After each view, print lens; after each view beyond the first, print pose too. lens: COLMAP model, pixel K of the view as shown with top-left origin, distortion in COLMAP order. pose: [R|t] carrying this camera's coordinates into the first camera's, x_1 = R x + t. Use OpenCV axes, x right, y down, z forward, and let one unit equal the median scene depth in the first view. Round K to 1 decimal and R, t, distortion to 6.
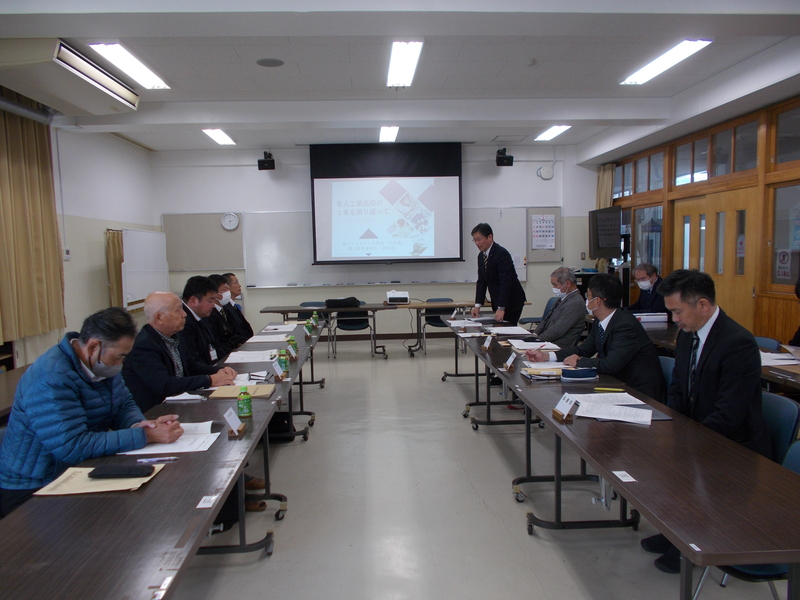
lens RADIAL K [[624.9, 0, 393.1], [0, 624.9, 295.6], [0, 0, 1]] dist [0.010286, 0.008928]
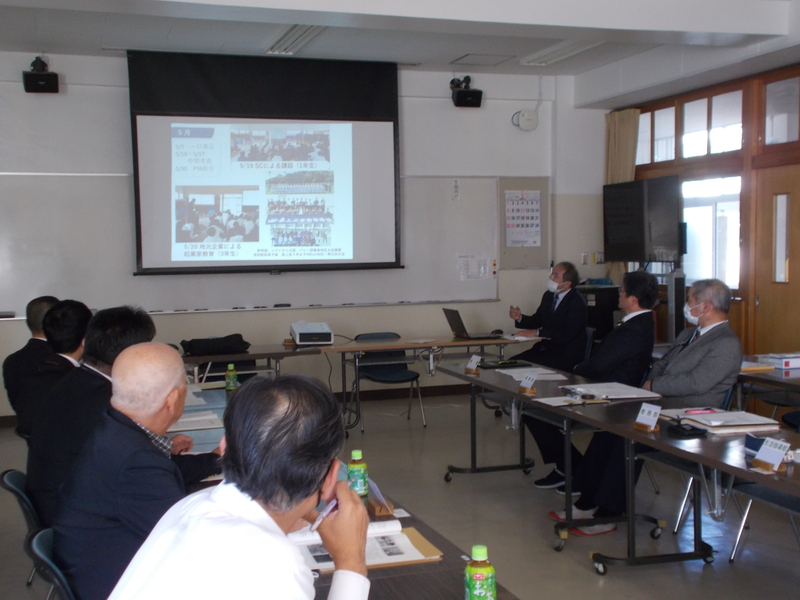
lens RADIAL K [[1014.1, 0, 395.2], [0, 1014.1, 300.3], [0, 0, 1]] dist [0.147990, 0.000000]
pose [[0.963436, -0.011427, 0.267694, -0.149197], [0.017480, 0.999642, -0.020239, -0.005720], [-0.267367, 0.024178, 0.963291, 0.092542]]
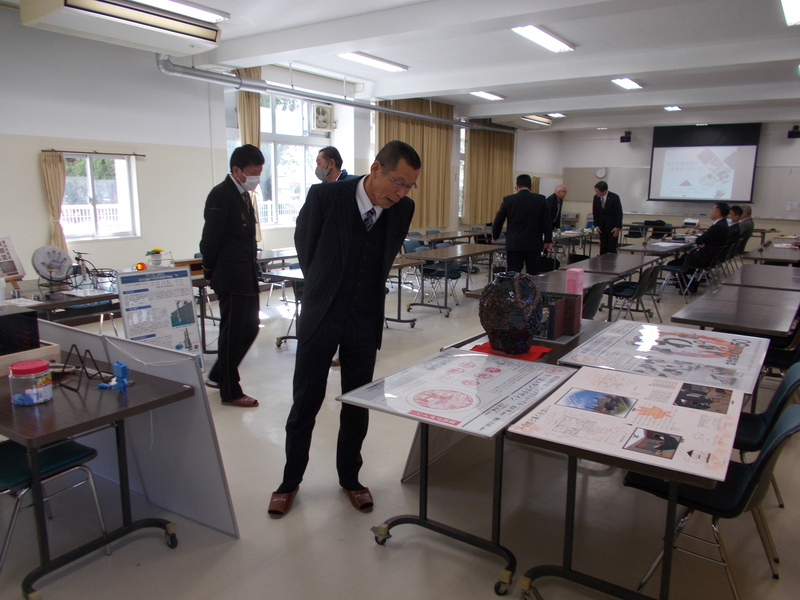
lens RADIAL K [[624.9, 0, 398.7], [0, 624.9, 293.0], [0, 0, 1]] dist [0.010286, 0.008928]
pose [[0.796026, 0.139937, -0.588864, 0.359261], [-0.081467, 0.988825, 0.124856, 0.039424], [0.599755, -0.051416, 0.798530, -0.732826]]
